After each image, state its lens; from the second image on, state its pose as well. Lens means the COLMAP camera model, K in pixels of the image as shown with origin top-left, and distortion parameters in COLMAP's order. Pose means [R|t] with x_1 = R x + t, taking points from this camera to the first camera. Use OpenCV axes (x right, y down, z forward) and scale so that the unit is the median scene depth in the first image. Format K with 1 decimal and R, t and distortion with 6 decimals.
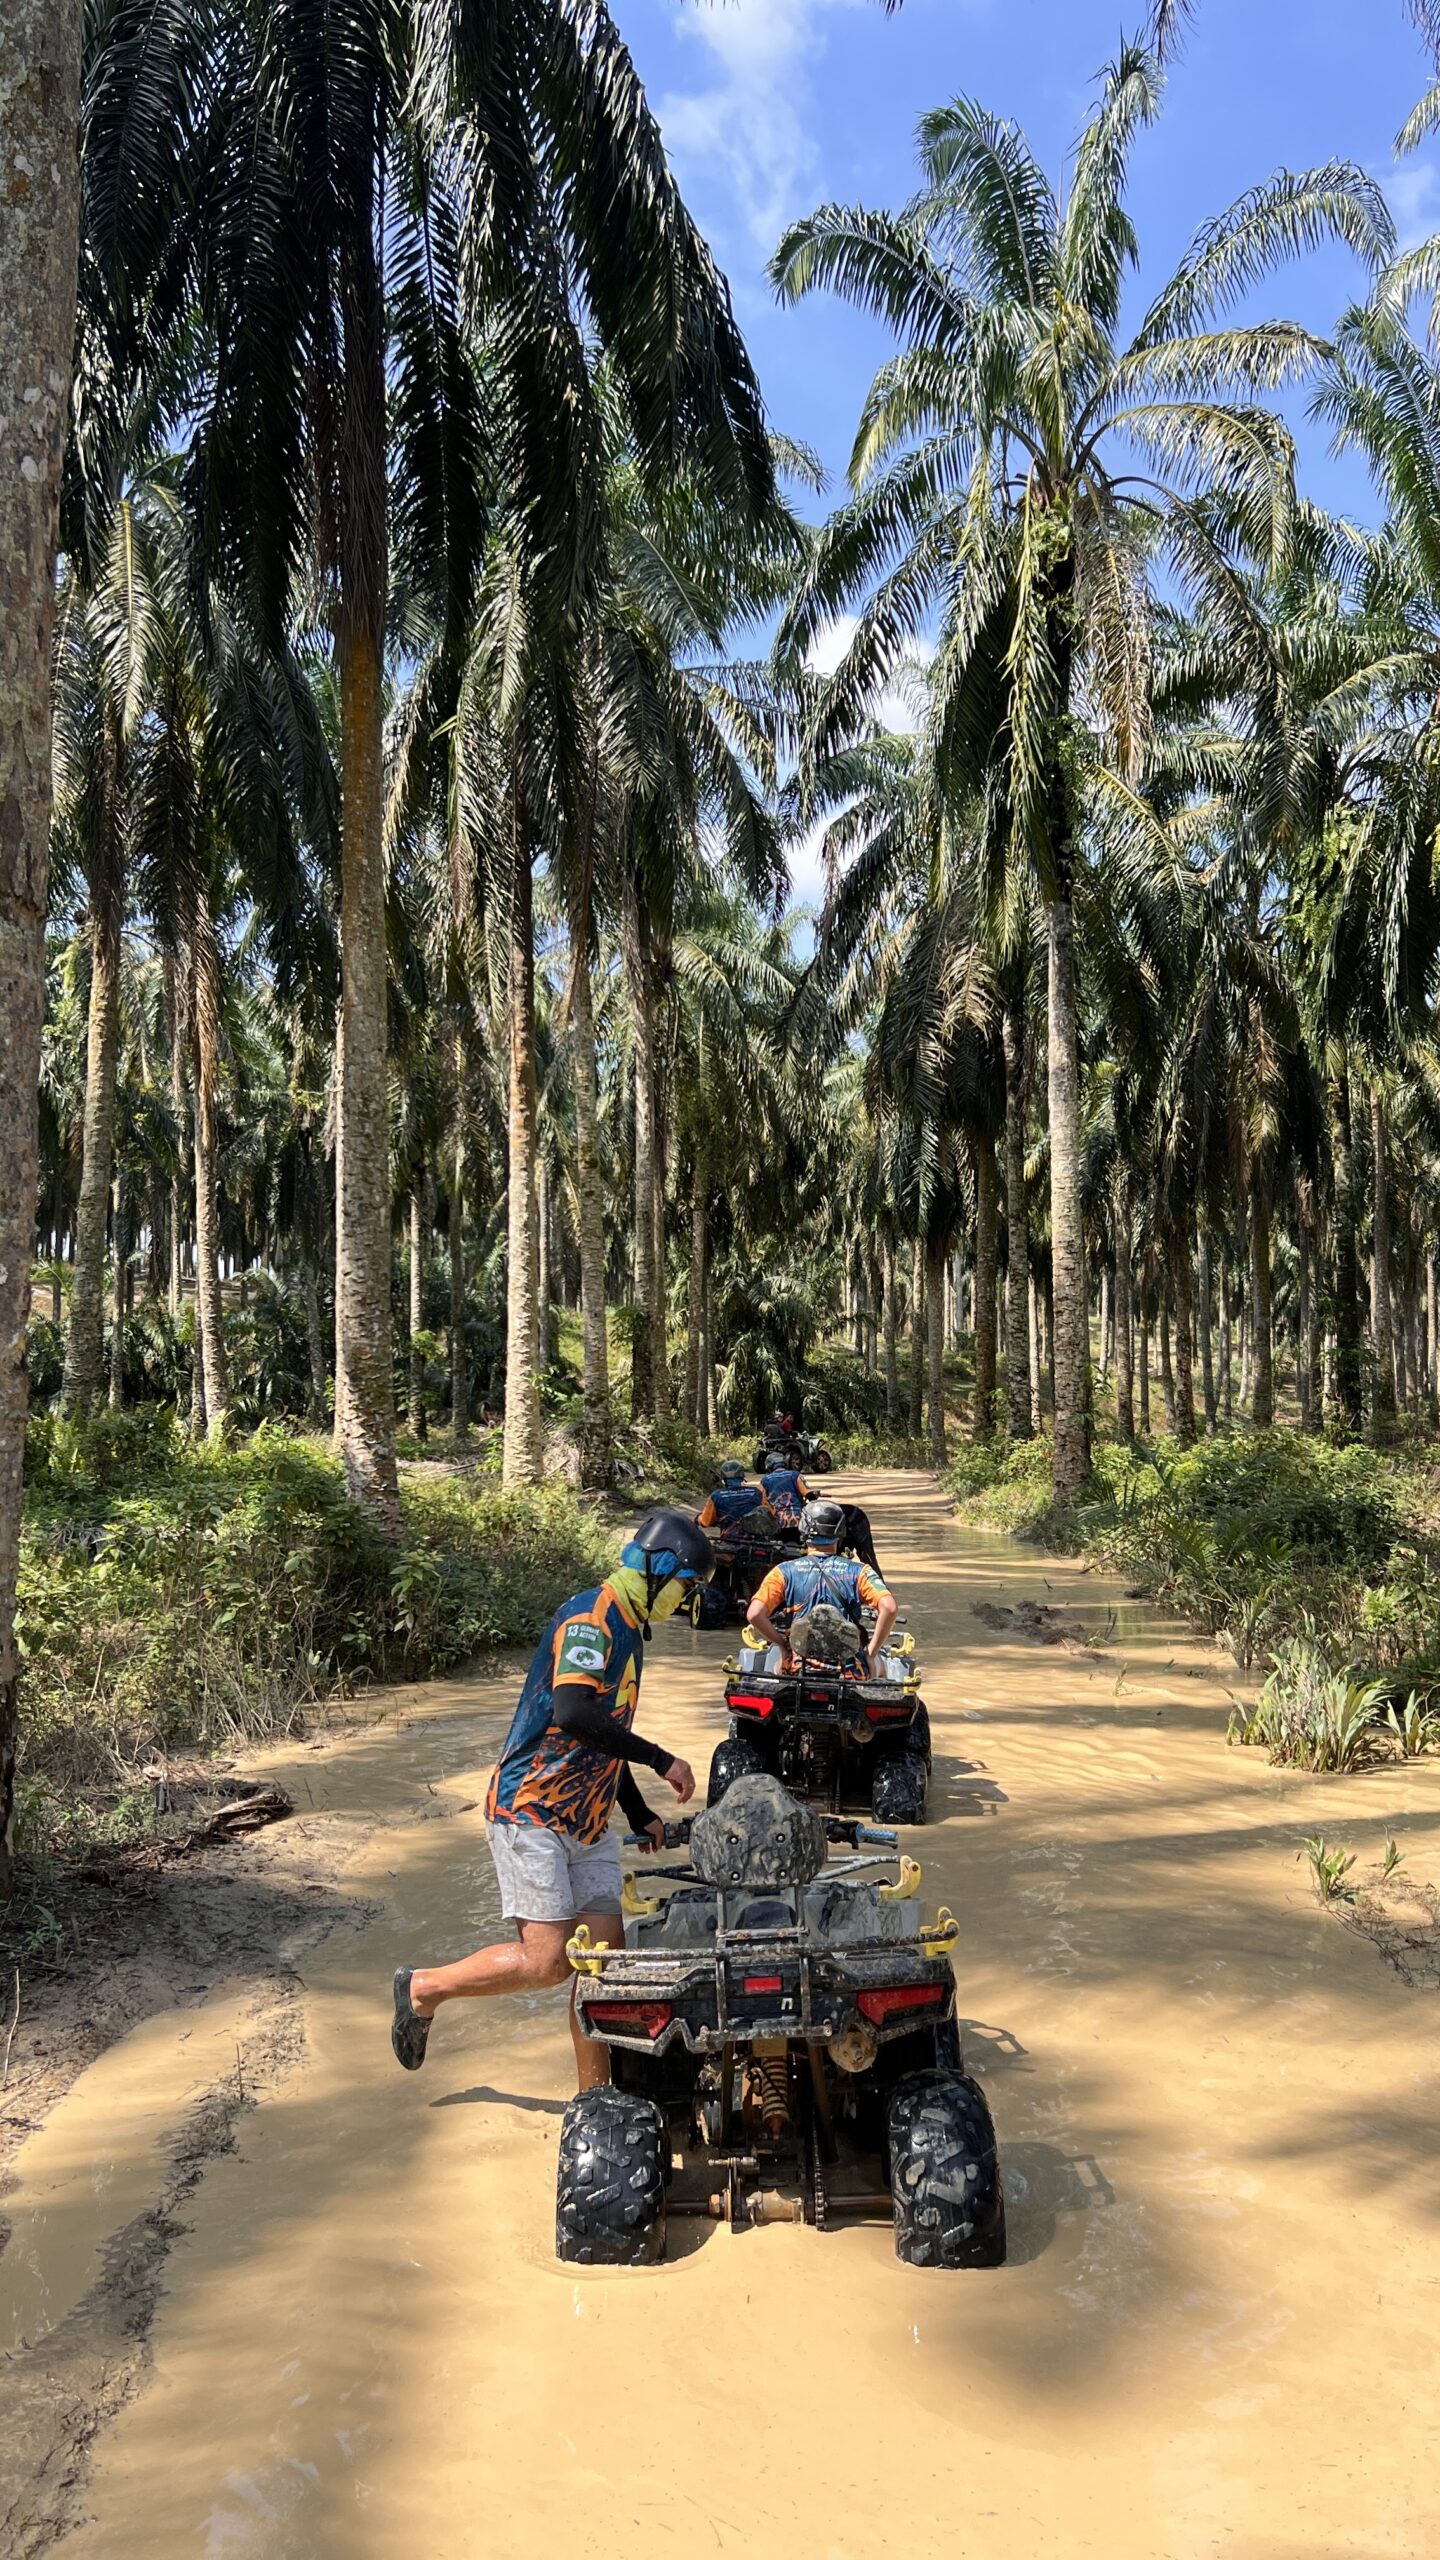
lens RADIAL K [[1942.6, 0, 723.0], [0, 1942.6, 1308.0], [0, 0, 1]] dist [0.038185, -0.058363]
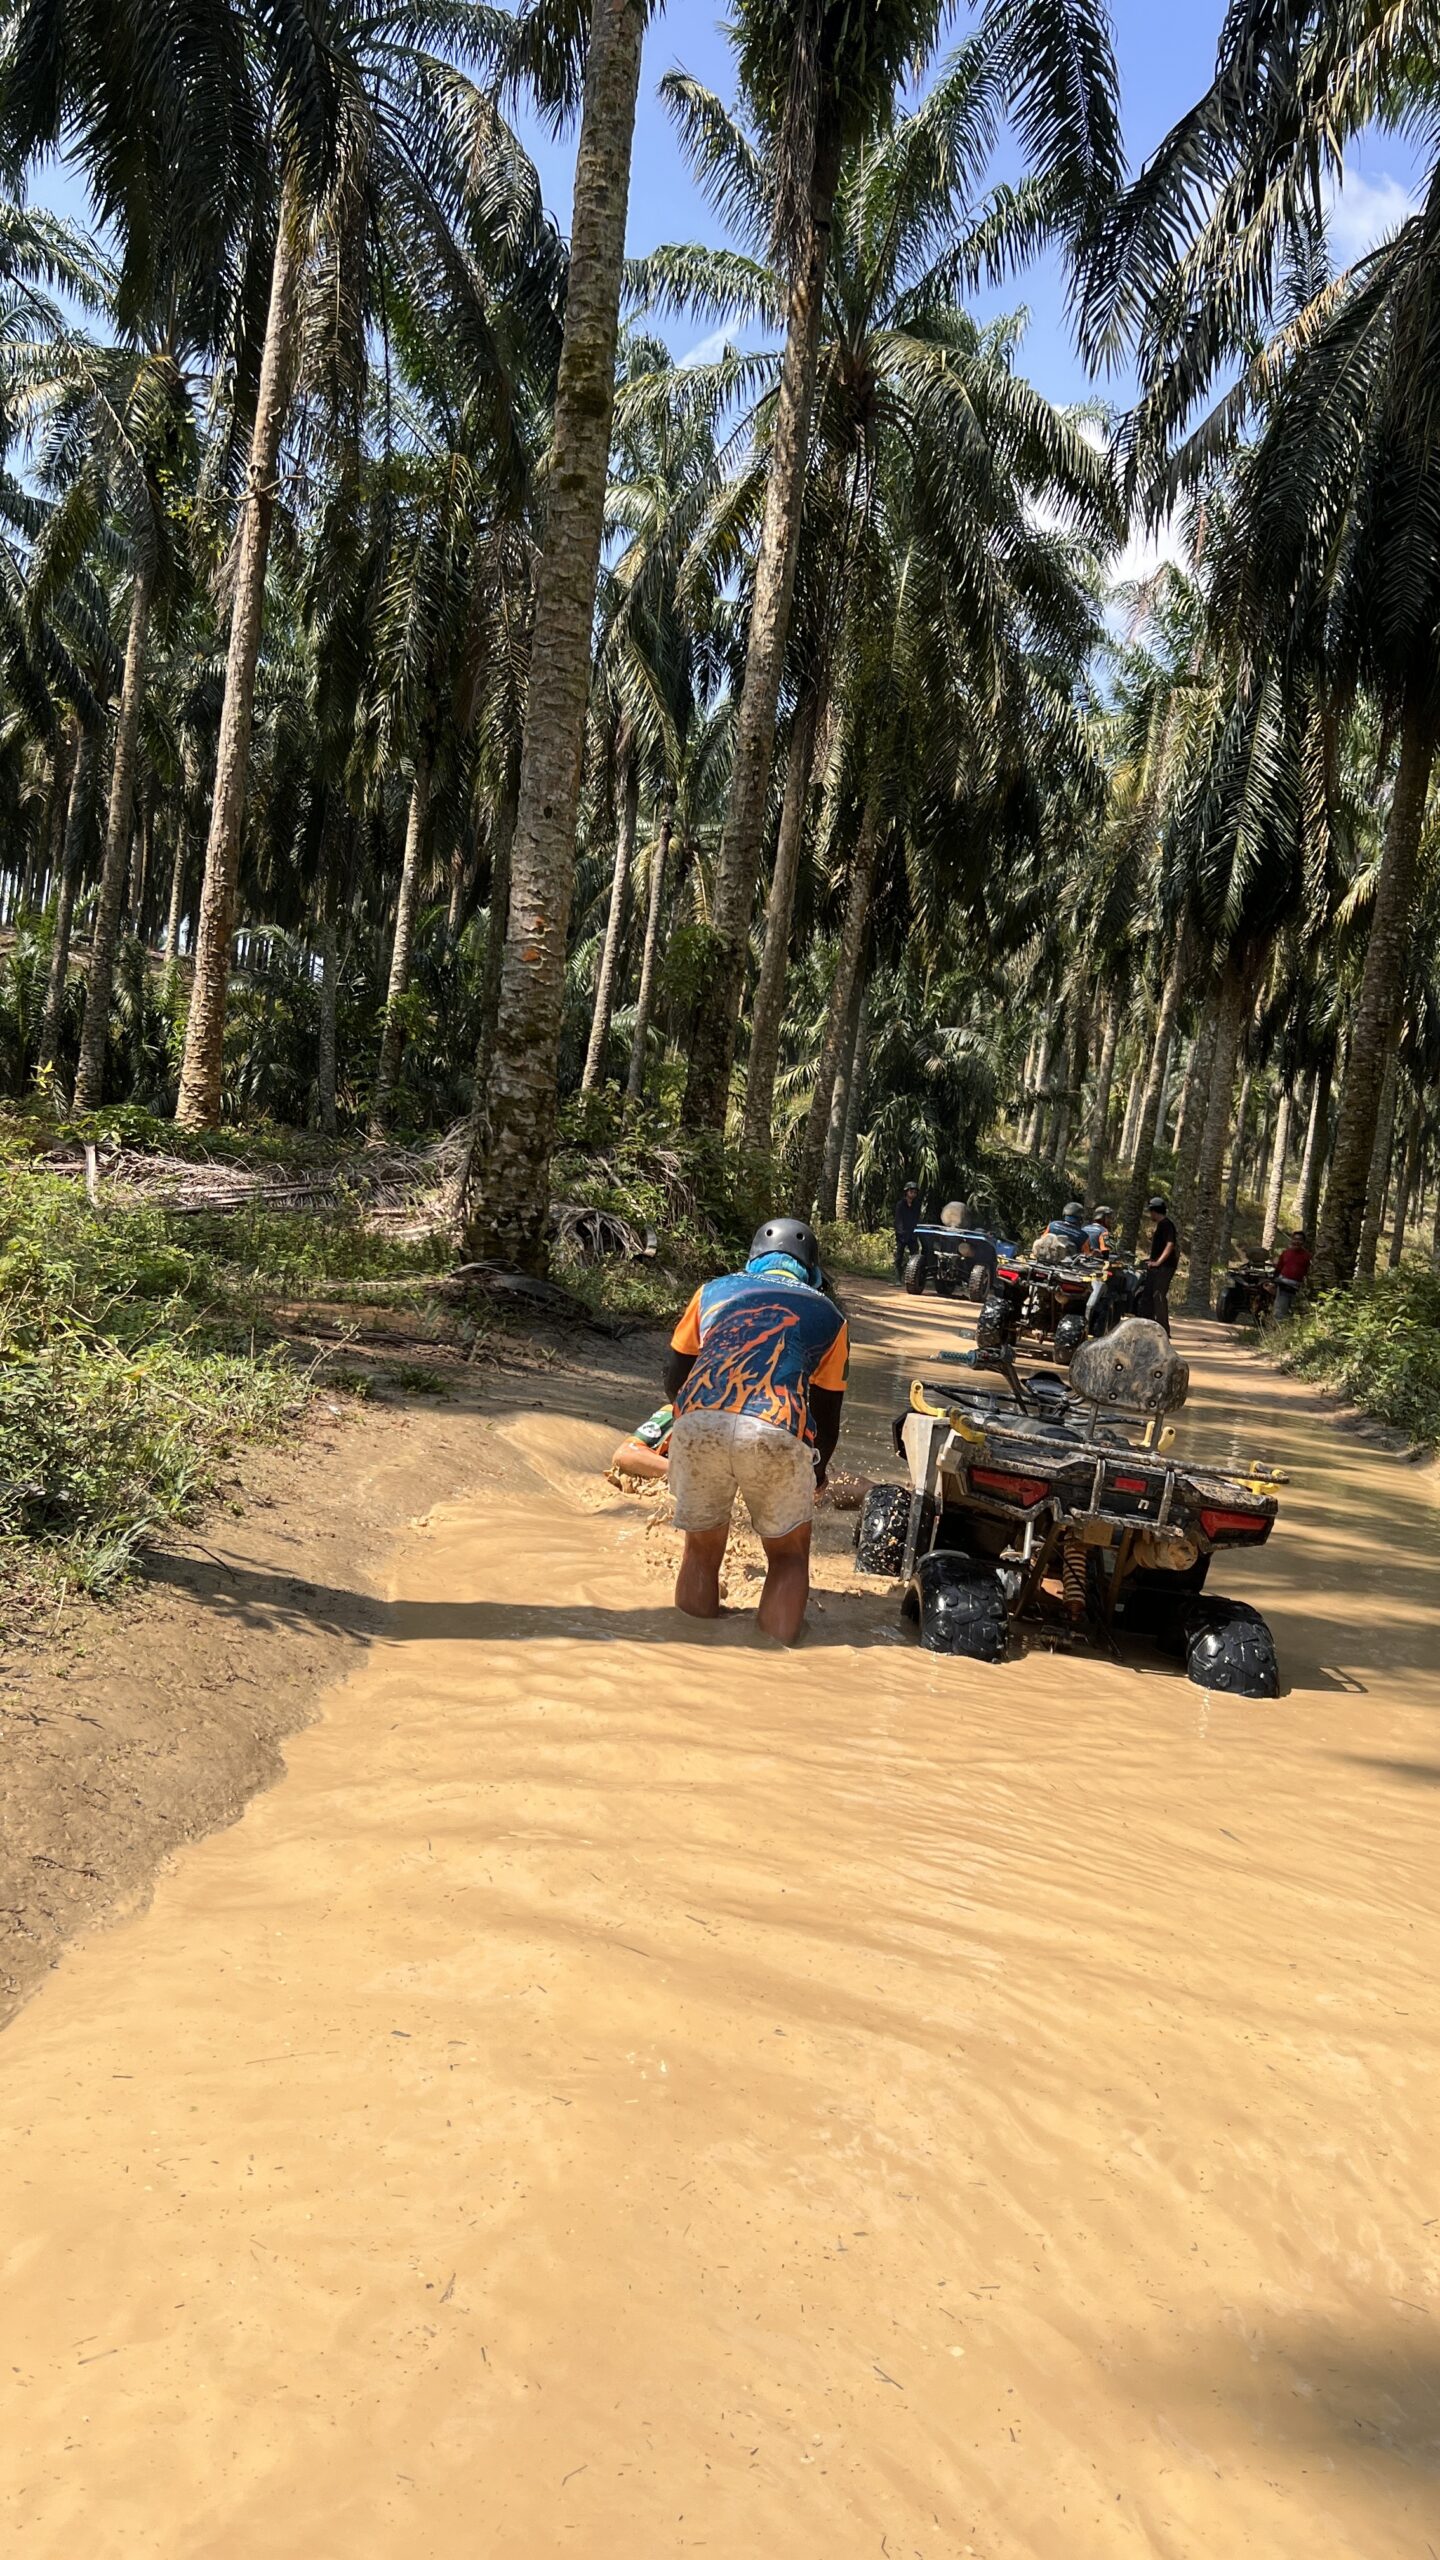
lens RADIAL K [[1945.8, 0, 751.7], [0, 1945.8, 1304.6], [0, 0, 1]] dist [0.039979, -0.058622]
pose [[0.989603, 0.134947, -0.049753, 0.006510], [-0.129329, 0.986268, 0.102715, 0.063997], [0.062931, -0.095212, 0.993466, 0.724217]]
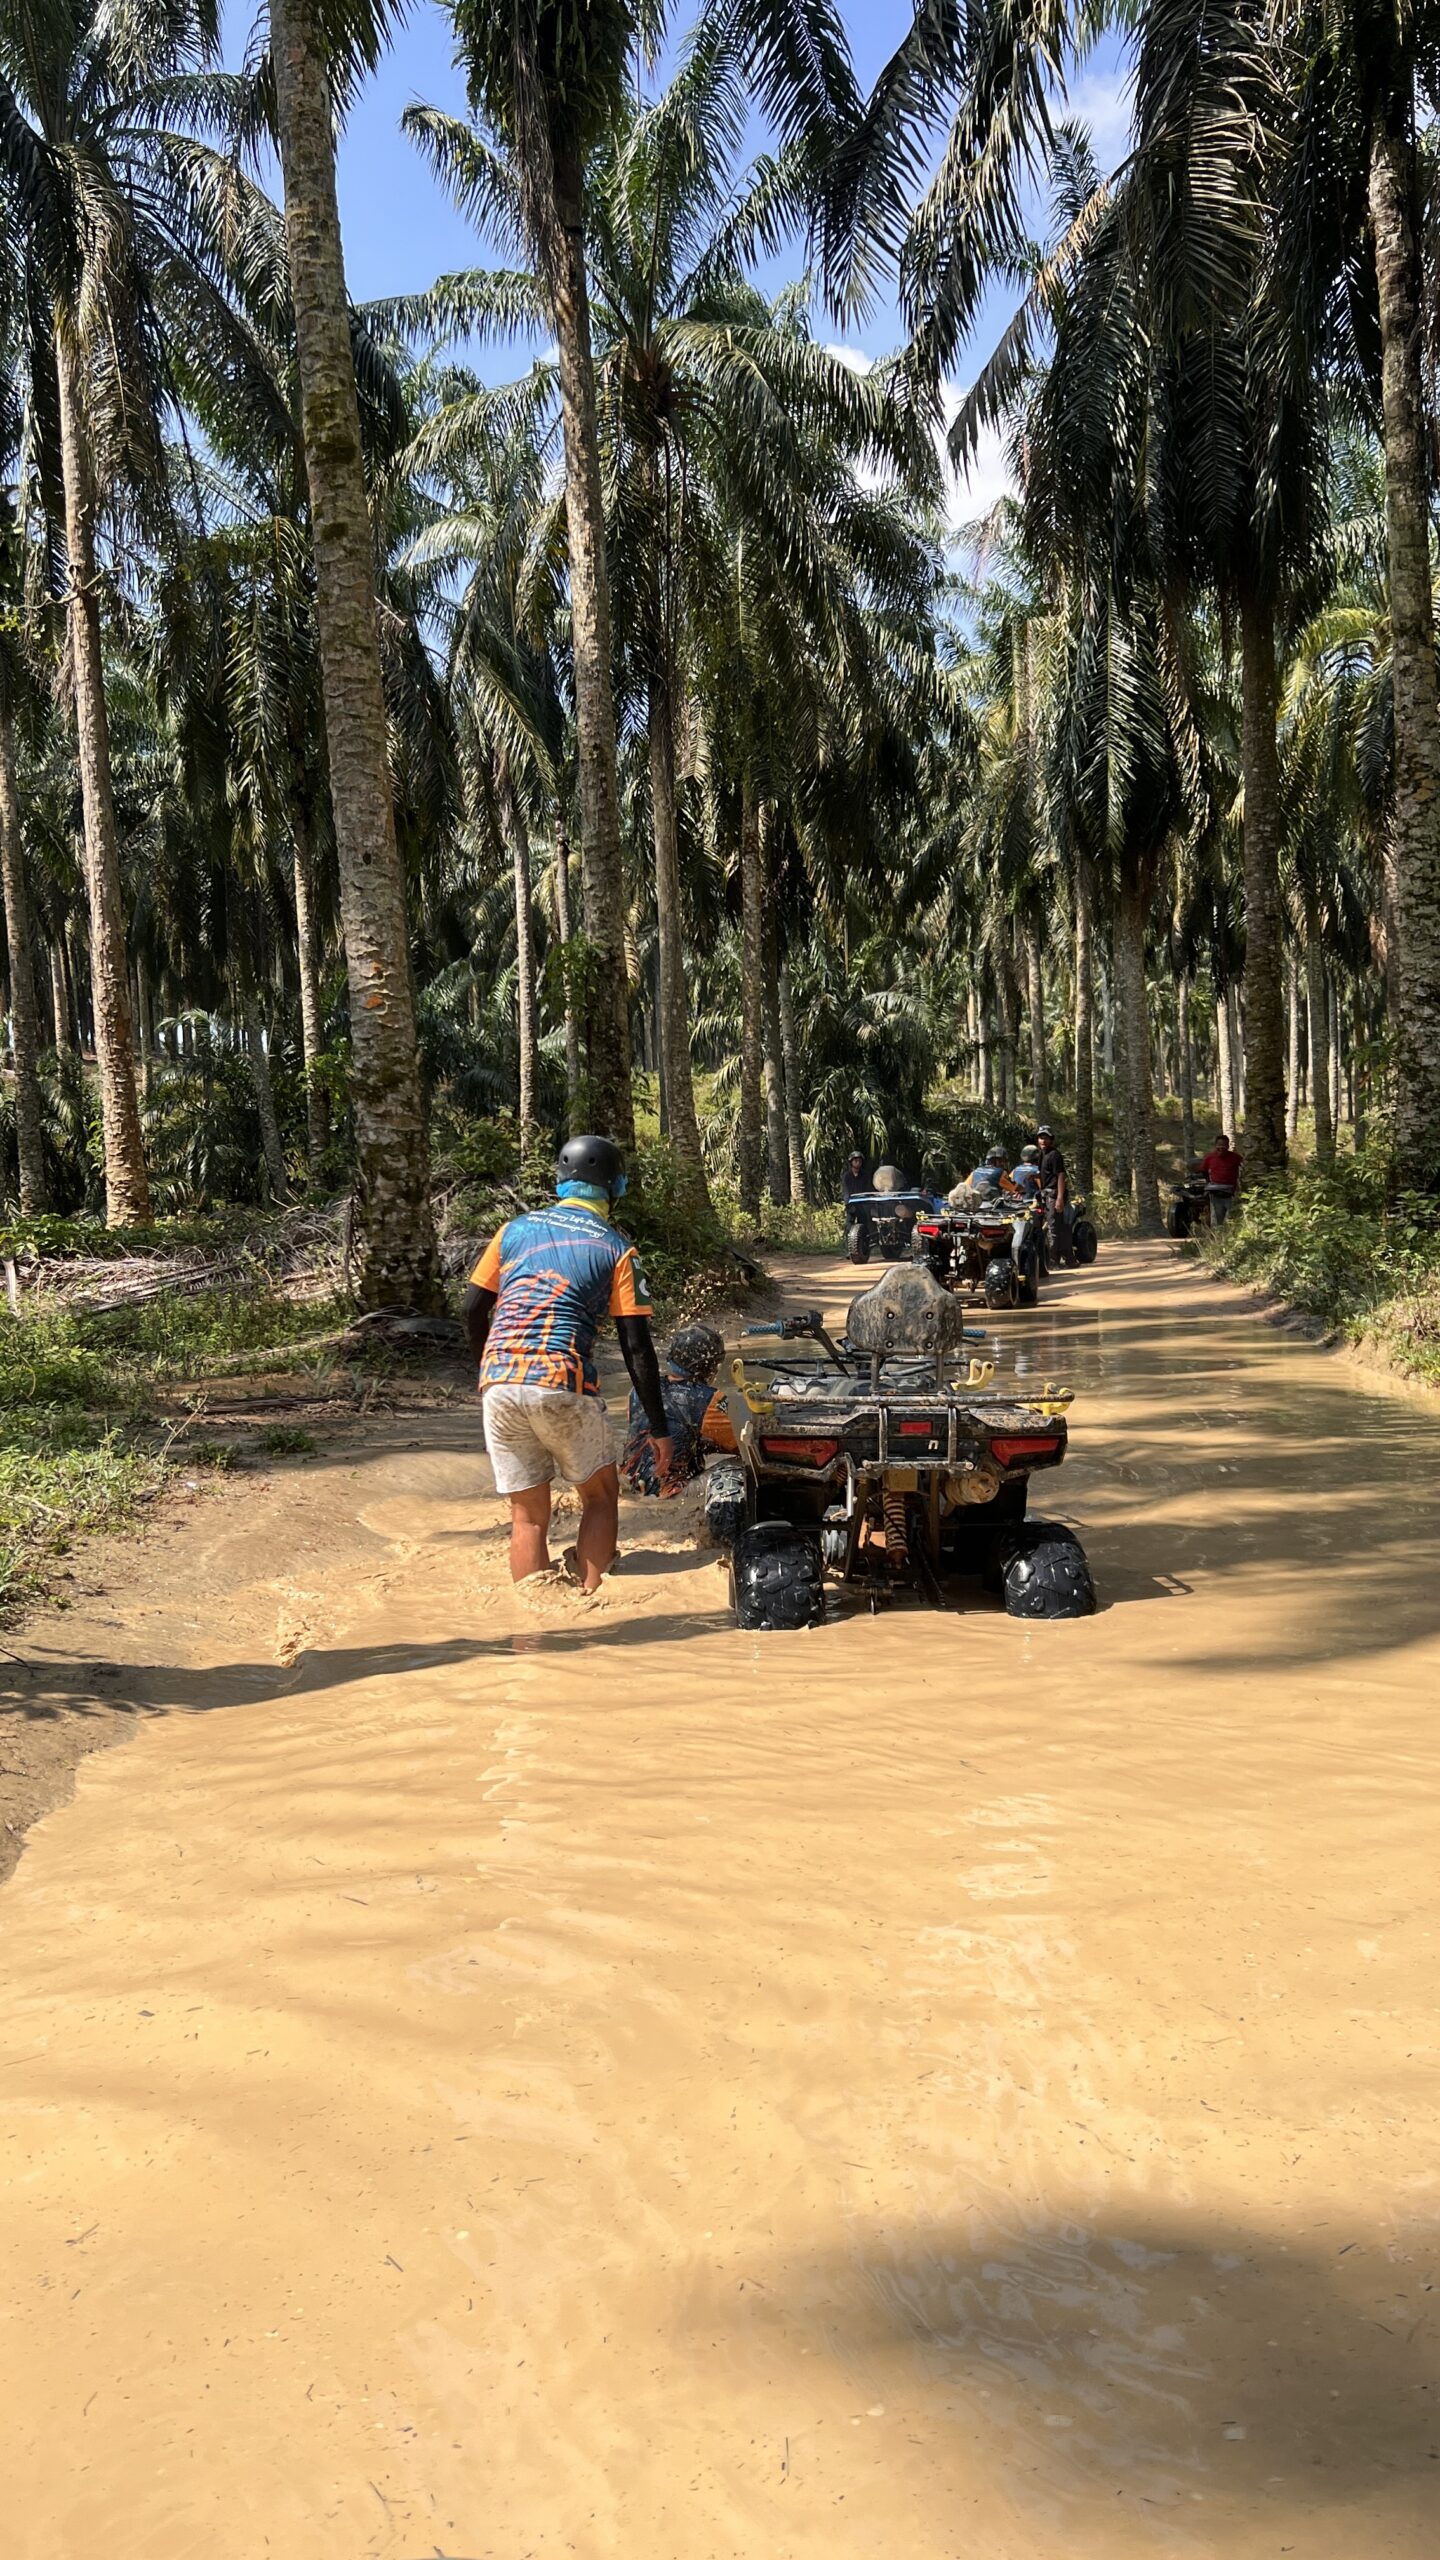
lens RADIAL K [[1942.6, 0, 723.0], [0, 1942.6, 1308.0], [0, 0, 1]] dist [0.038185, -0.058363]
pose [[0.997306, -0.036943, -0.063374, 0.029597], [0.043610, 0.993273, 0.107270, 0.062926], [0.058985, -0.109745, 0.992208, 0.723936]]
